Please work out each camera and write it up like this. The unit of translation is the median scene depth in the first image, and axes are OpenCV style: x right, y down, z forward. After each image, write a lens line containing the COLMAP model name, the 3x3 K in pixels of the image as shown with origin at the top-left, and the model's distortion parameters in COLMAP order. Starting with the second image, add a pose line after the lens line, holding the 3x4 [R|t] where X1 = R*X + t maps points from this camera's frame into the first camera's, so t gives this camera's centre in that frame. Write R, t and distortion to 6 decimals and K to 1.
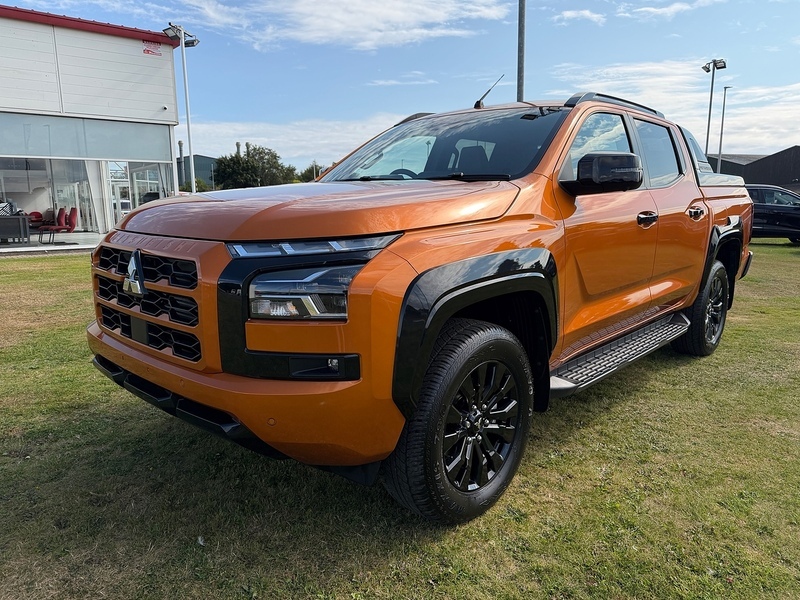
lens RADIAL K [[550.9, 0, 402.6], [0, 550.9, 295.6], [0, 0, 1]] dist [0.031950, -0.002050]
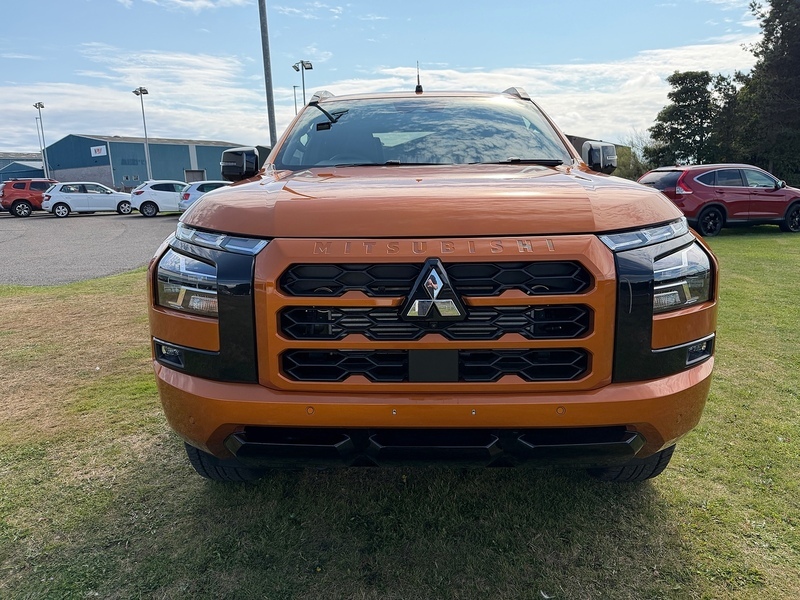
lens RADIAL K [[550.9, 0, 402.6], [0, 550.9, 295.6], [0, 0, 1]] dist [0.031950, -0.002050]
pose [[0.767346, -0.148715, 0.623750, -0.994990], [0.136443, 0.988326, 0.067784, -0.092025], [-0.626549, 0.033092, 0.778679, 0.465096]]
